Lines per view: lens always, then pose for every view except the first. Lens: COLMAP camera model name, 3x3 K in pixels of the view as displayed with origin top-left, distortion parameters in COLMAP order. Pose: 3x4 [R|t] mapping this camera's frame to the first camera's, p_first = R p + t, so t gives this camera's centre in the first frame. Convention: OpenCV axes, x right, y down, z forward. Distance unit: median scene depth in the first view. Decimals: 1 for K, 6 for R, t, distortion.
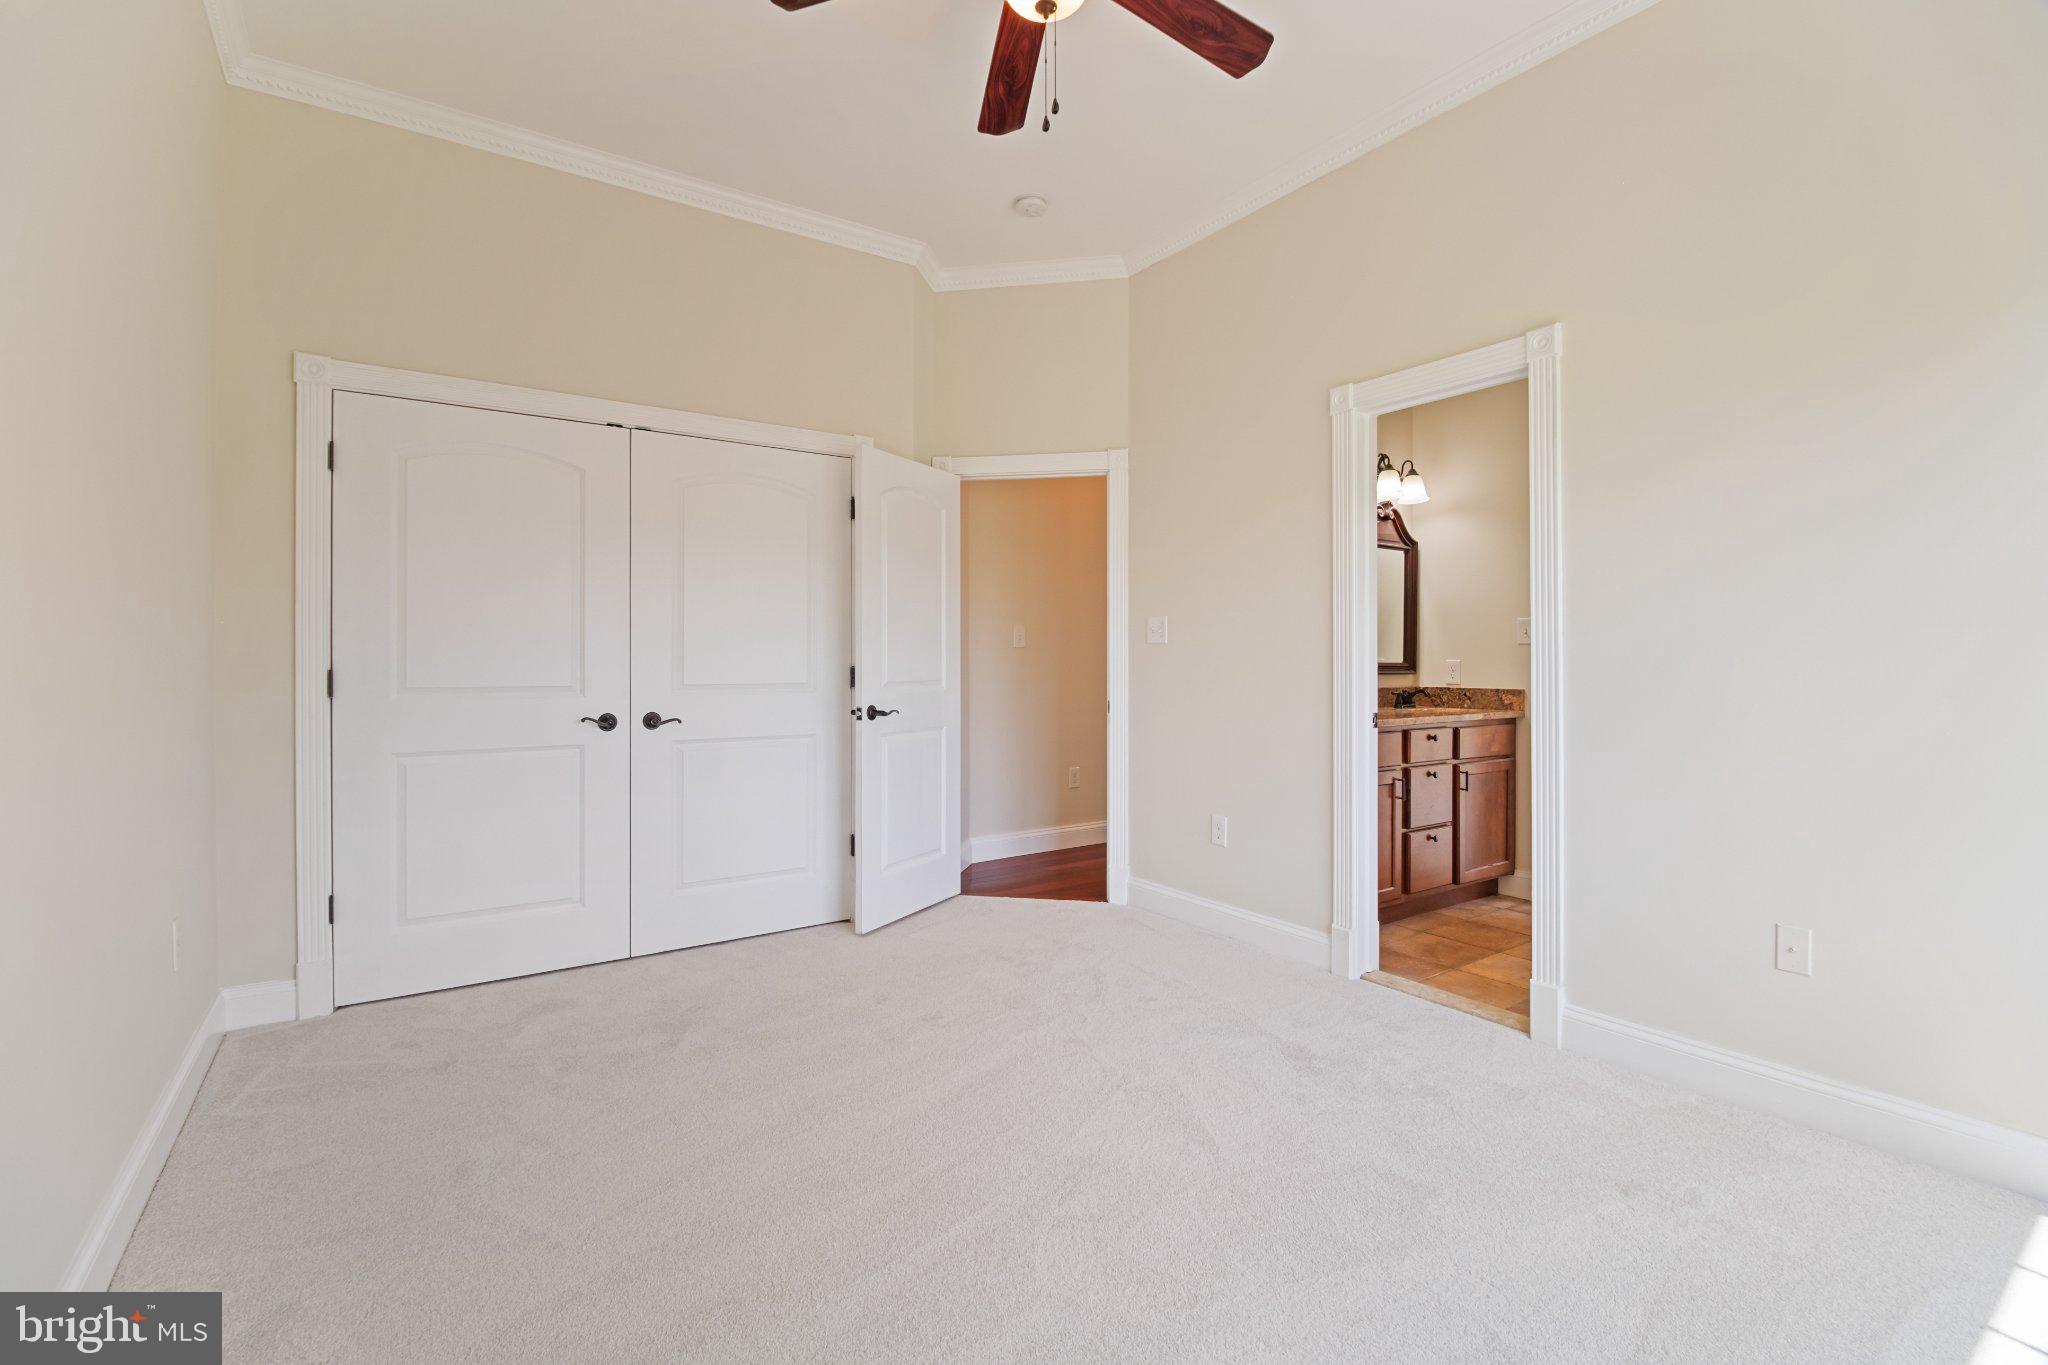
lens RADIAL K [[910.1, 0, 1023.8], [0, 910.1, 666.3], [0, 0, 1]] dist [-0.006545, -0.001839]
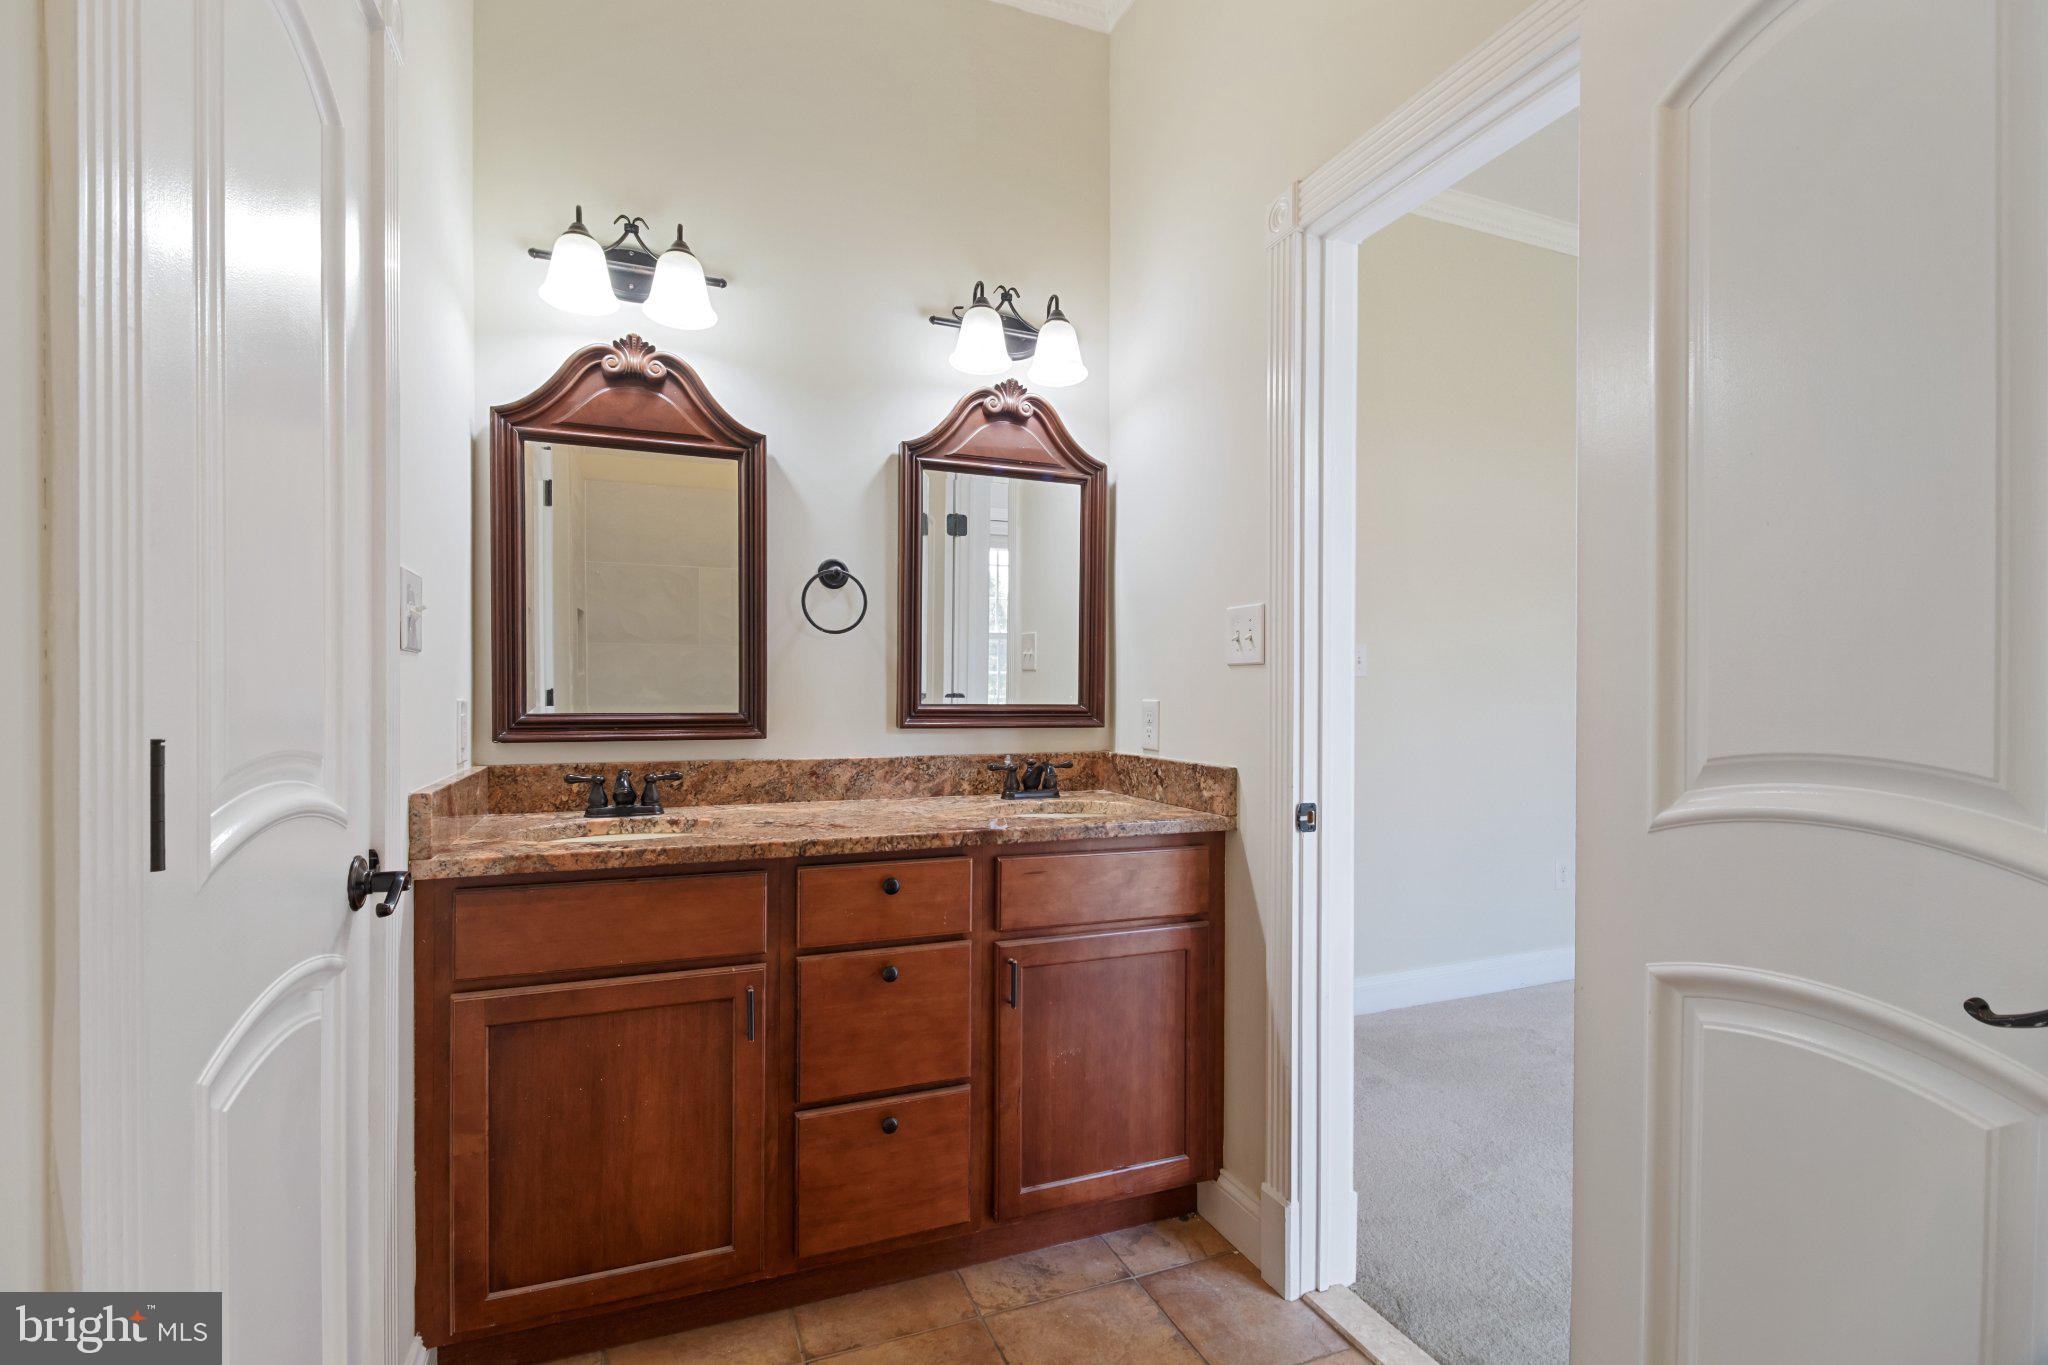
lens RADIAL K [[910.1, 0, 1022.3], [0, 910.1, 696.6], [0, 0, 1]] dist [-0.006545, -0.001839]
pose [[0.969424, 0.002610, -0.245380, 0.524984], [-0.003976, 0.999979, -0.005072, -0.005842], [0.245361, 0.005893, 0.969414, 0.514867]]
